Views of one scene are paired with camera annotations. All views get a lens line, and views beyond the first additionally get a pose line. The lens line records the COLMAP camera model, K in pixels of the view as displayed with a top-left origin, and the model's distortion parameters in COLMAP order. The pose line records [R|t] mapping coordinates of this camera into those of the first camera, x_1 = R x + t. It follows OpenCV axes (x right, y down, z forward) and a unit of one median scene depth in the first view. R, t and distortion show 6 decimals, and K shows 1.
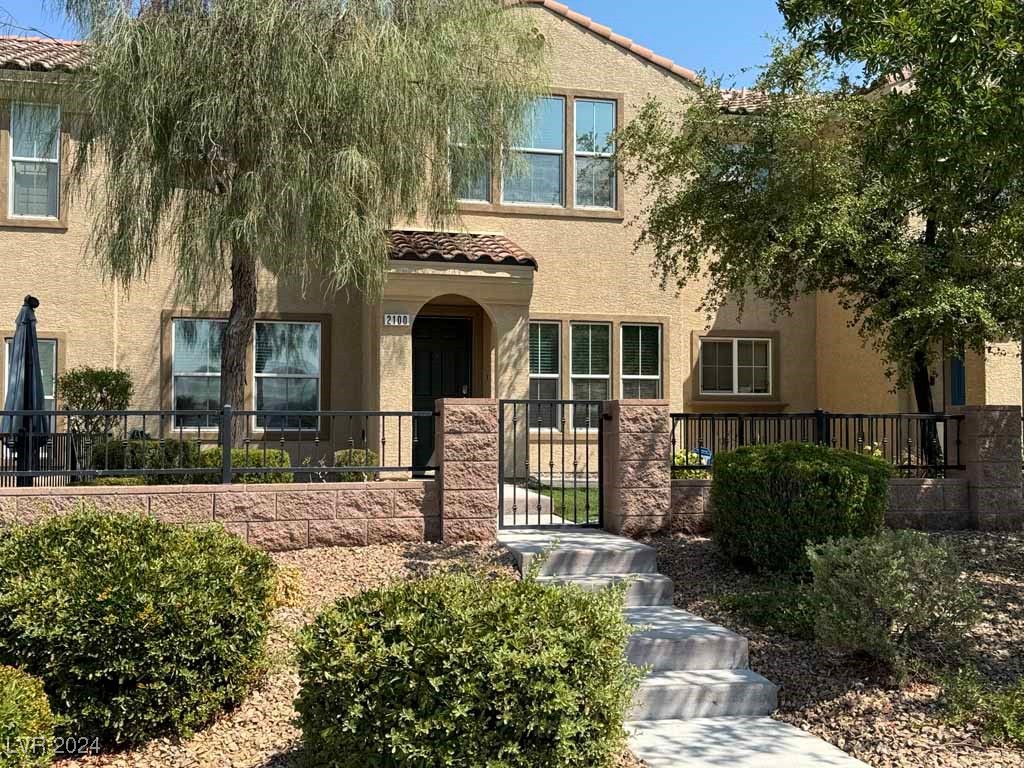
lens RADIAL K [[1041.7, 0, 512.0], [0, 1041.7, 384.0], [0, 0, 1]] dist [0.156226, -0.285357]
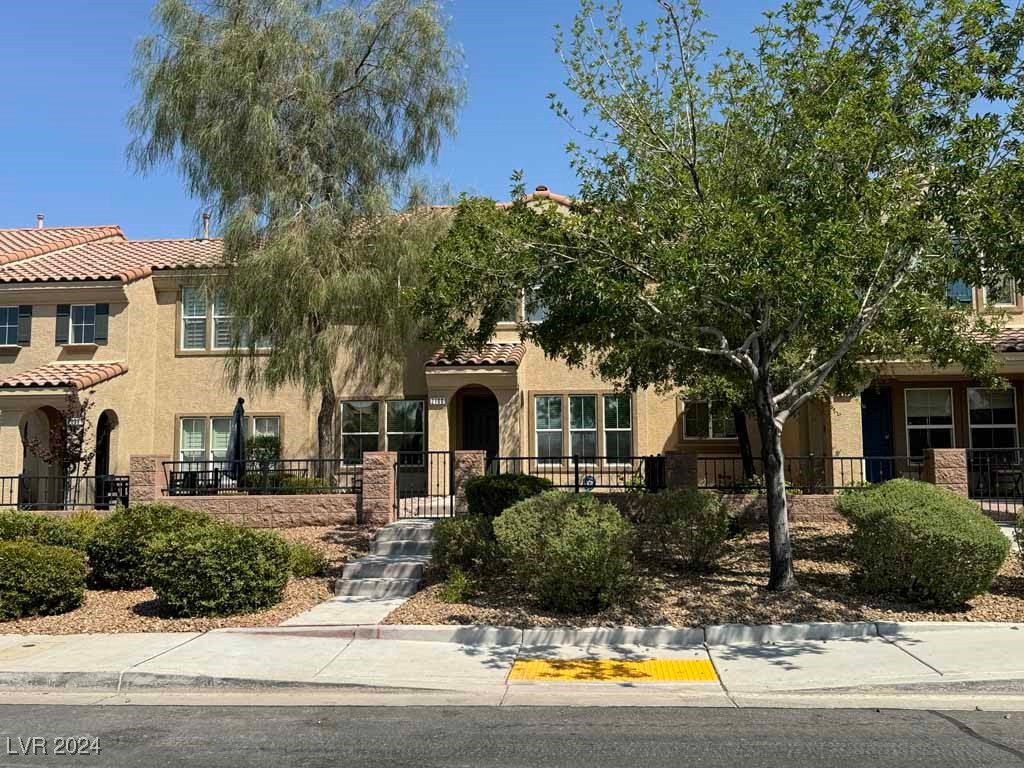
lens RADIAL K [[867.7, 0, 512.0], [0, 867.7, 384.0], [0, 0, 1]] dist [0.157940, -0.309752]
pose [[0.950077, -0.035927, -0.309941, 0.694514], [0.021949, 0.998584, -0.048468, -0.027897], [0.311243, 0.039246, 0.949520, -0.476513]]
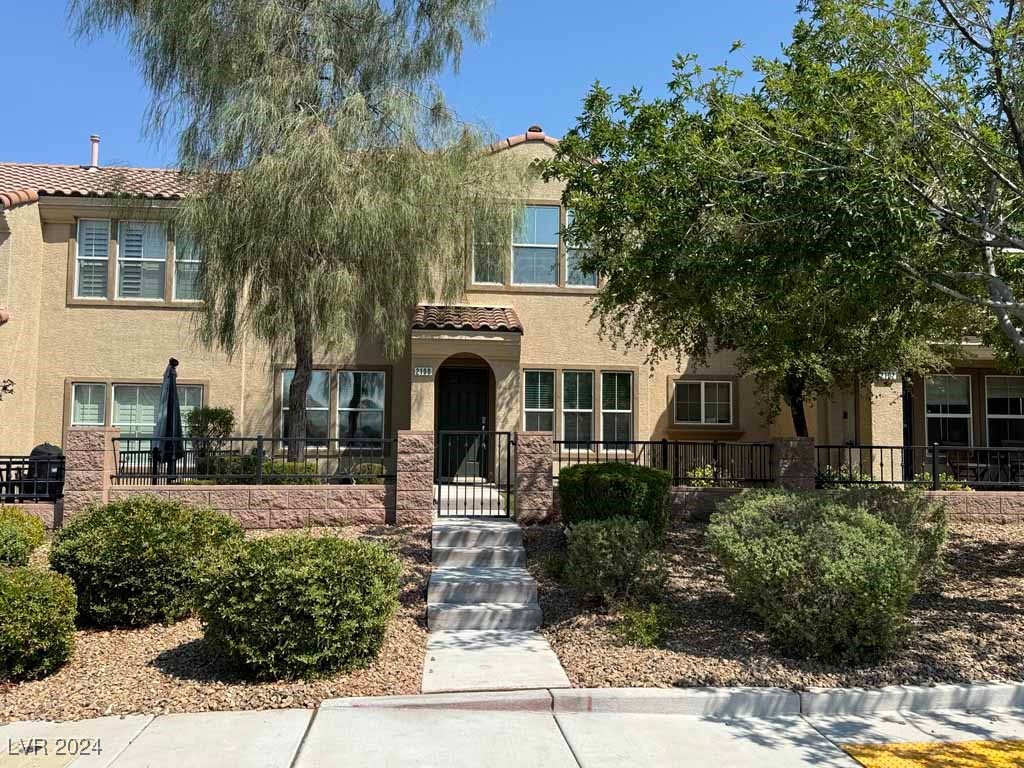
lens RADIAL K [[868.9, 0, 512.0], [0, 868.9, 384.0], [0, 0, 1]] dist [0.147921, -0.256058]
pose [[0.991178, -0.001362, -0.132529, 0.258365], [-0.002451, 0.999588, -0.028606, -0.017266], [0.132514, 0.028678, 0.990766, -0.234430]]
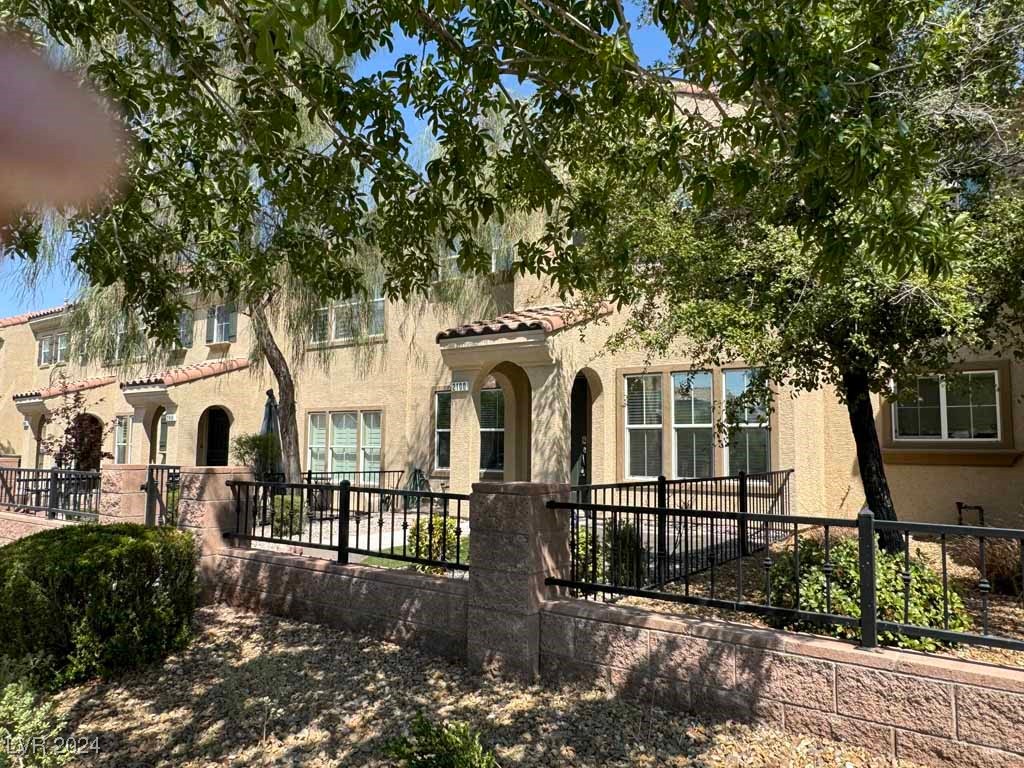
lens RADIAL K [[714.9, 0, 512.0], [0, 714.9, 384.0], [0, 0, 1]] dist [-0.002867, -0.001899]
pose [[0.666852, -0.064019, -0.742435, 0.865955], [0.024399, 0.997644, -0.064111, -0.014535], [0.744791, 0.024638, 0.666843, 0.763503]]
